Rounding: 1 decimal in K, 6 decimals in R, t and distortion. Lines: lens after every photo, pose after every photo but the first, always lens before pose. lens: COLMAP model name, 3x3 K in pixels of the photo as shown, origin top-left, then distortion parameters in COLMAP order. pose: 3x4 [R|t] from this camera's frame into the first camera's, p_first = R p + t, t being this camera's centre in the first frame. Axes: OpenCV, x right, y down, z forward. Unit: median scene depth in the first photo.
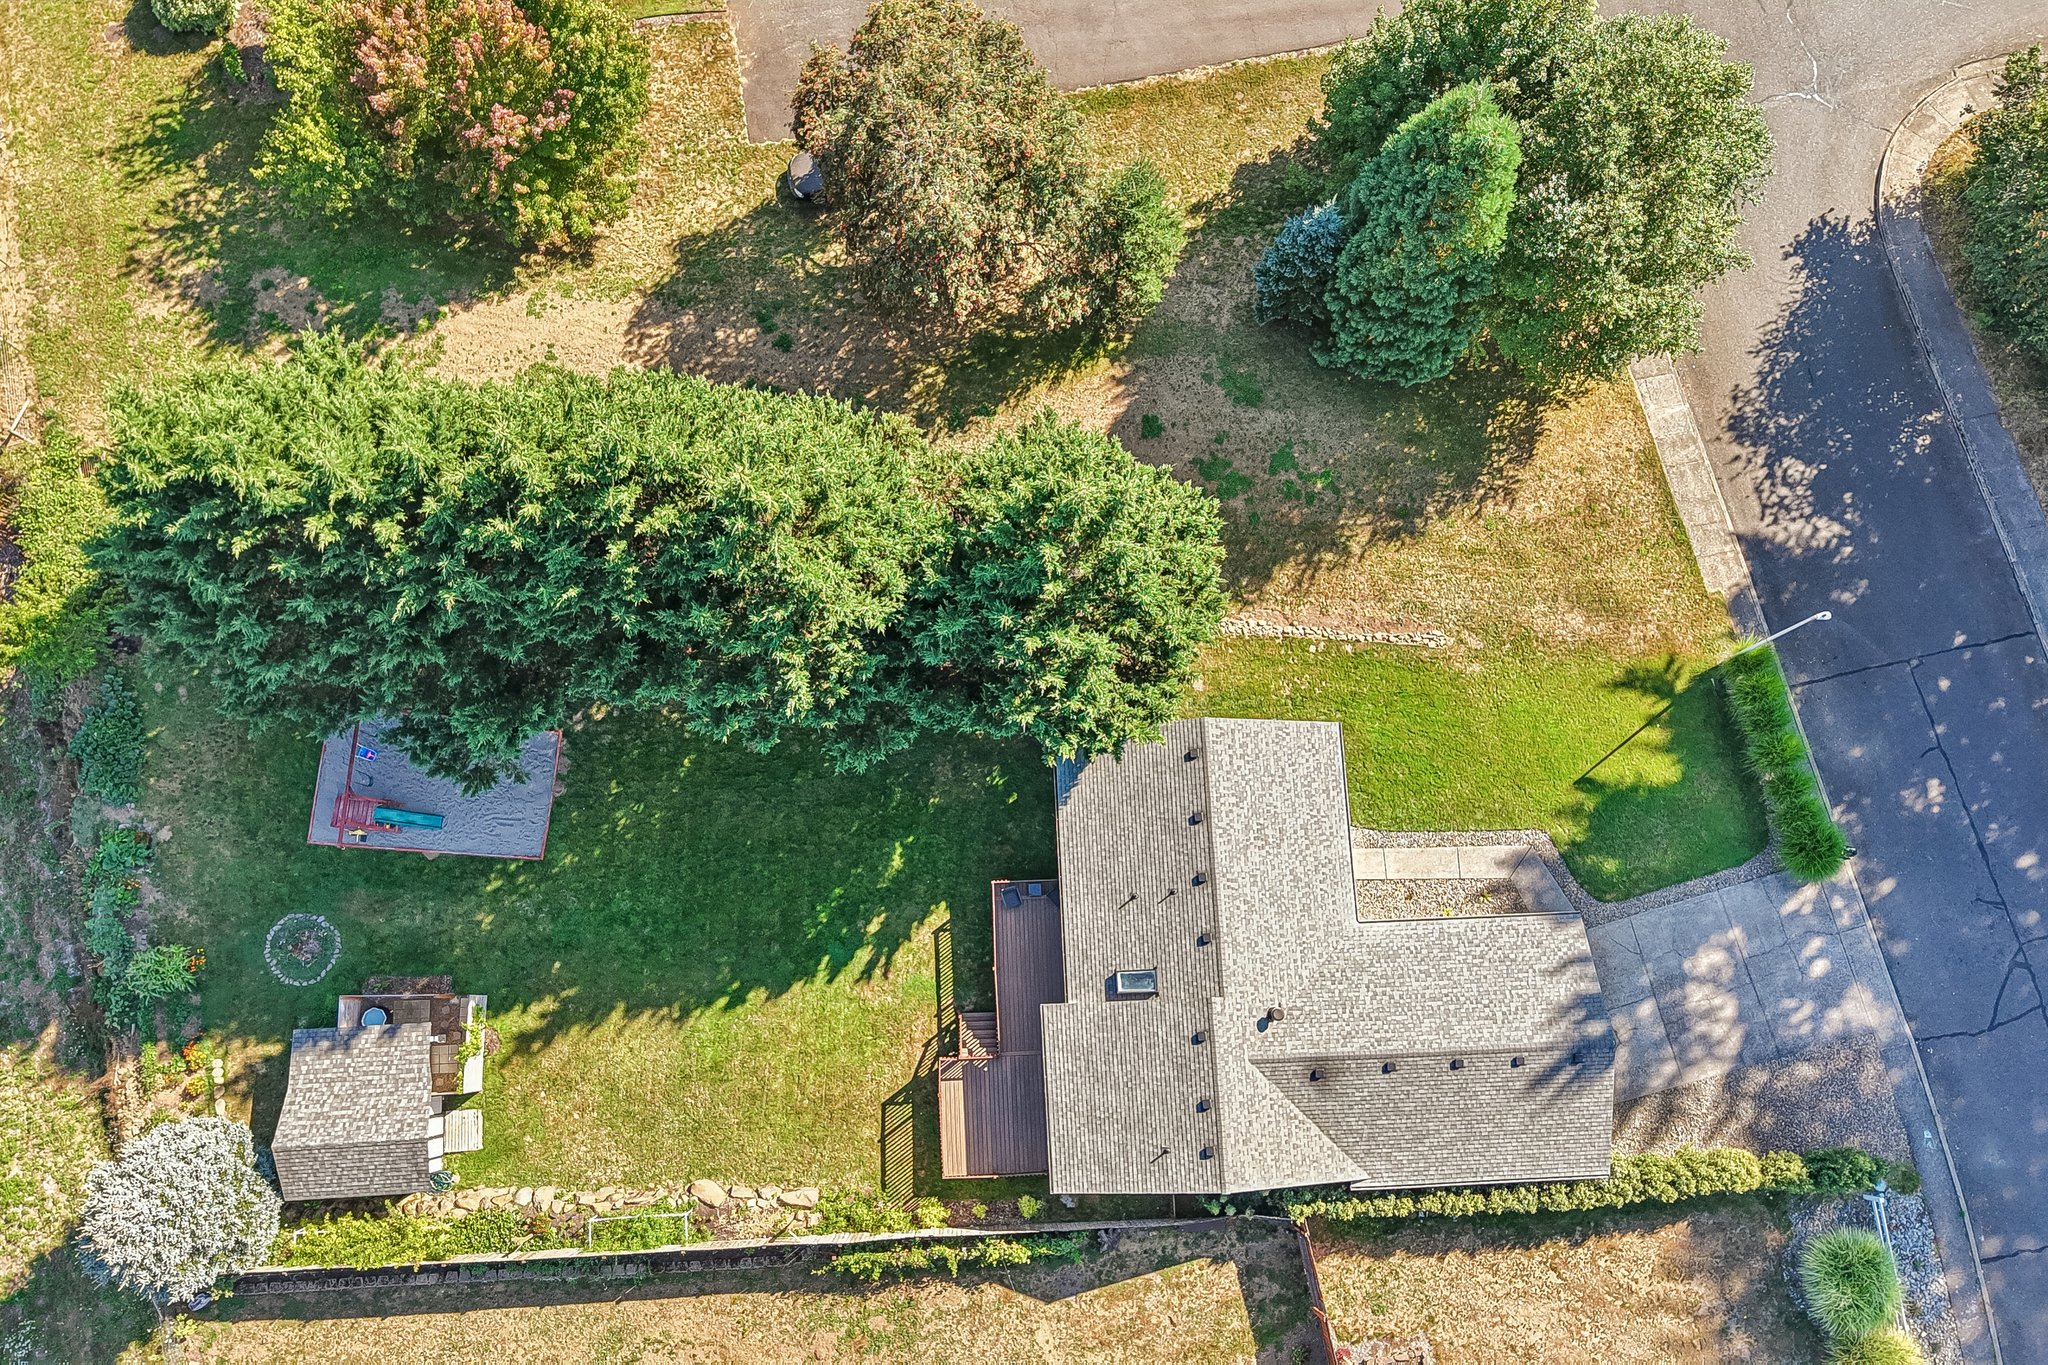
lens RADIAL K [[1618.5, 0, 1023.6], [0, 1618.5, 716.5], [0, 0, 1]] dist [0.051556, -0.106391]
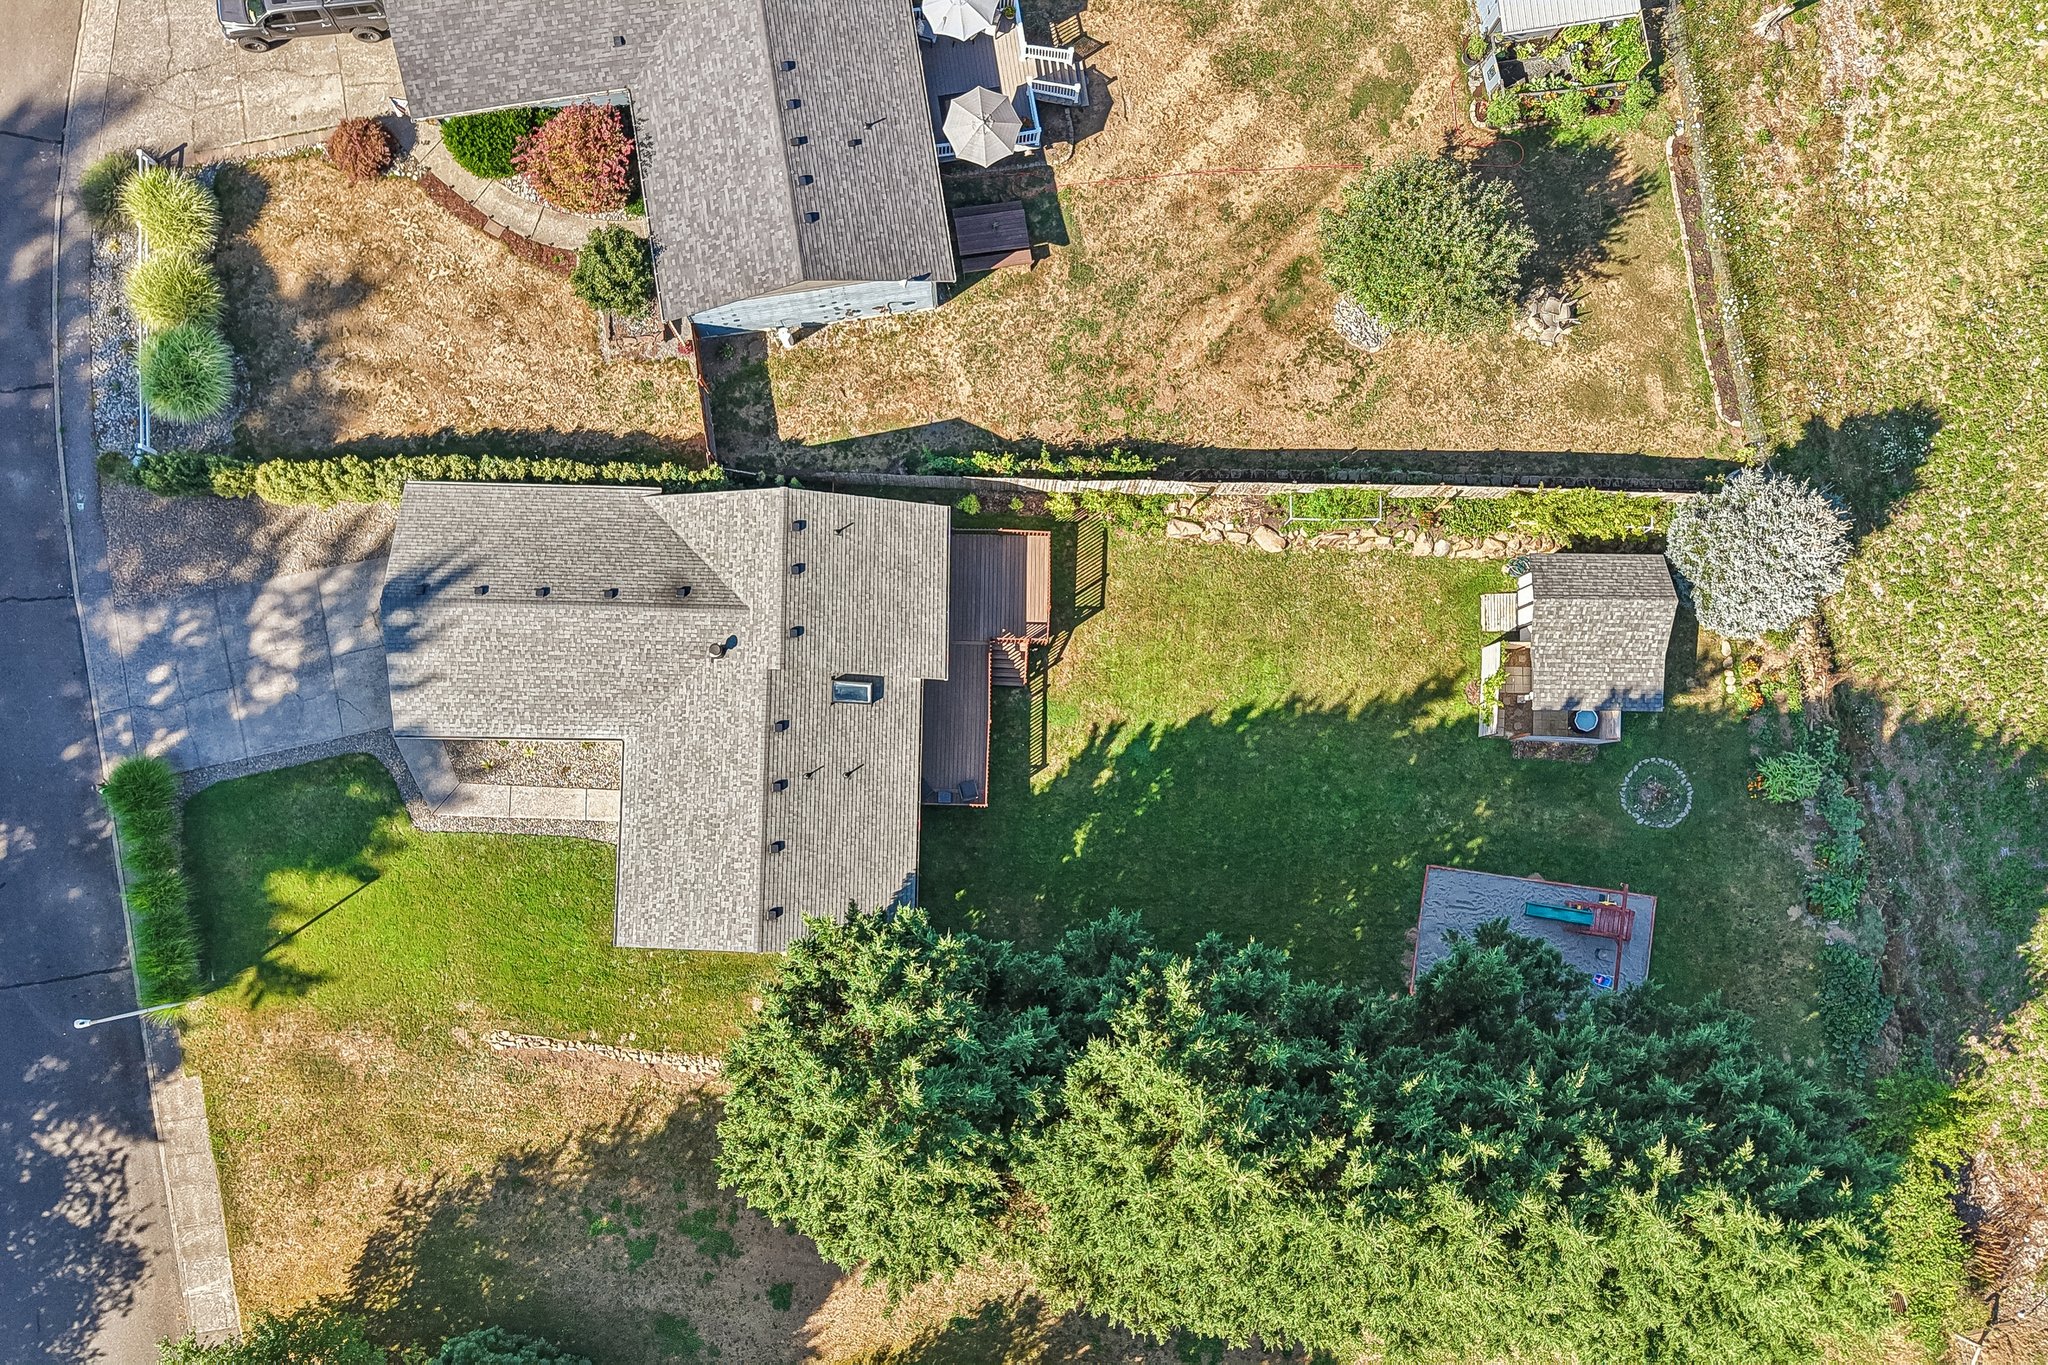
lens RADIAL K [[1624.5, 0, 1020.9], [0, 1624.5, 712.5], [0, 0, 1]] dist [0.033196, -0.052936]
pose [[-0.996669, -0.067103, -0.046344, 0.009984], [0.052520, -0.962892, 0.264726, -0.106700], [-0.062388, 0.261411, 0.963209, 0.016022]]
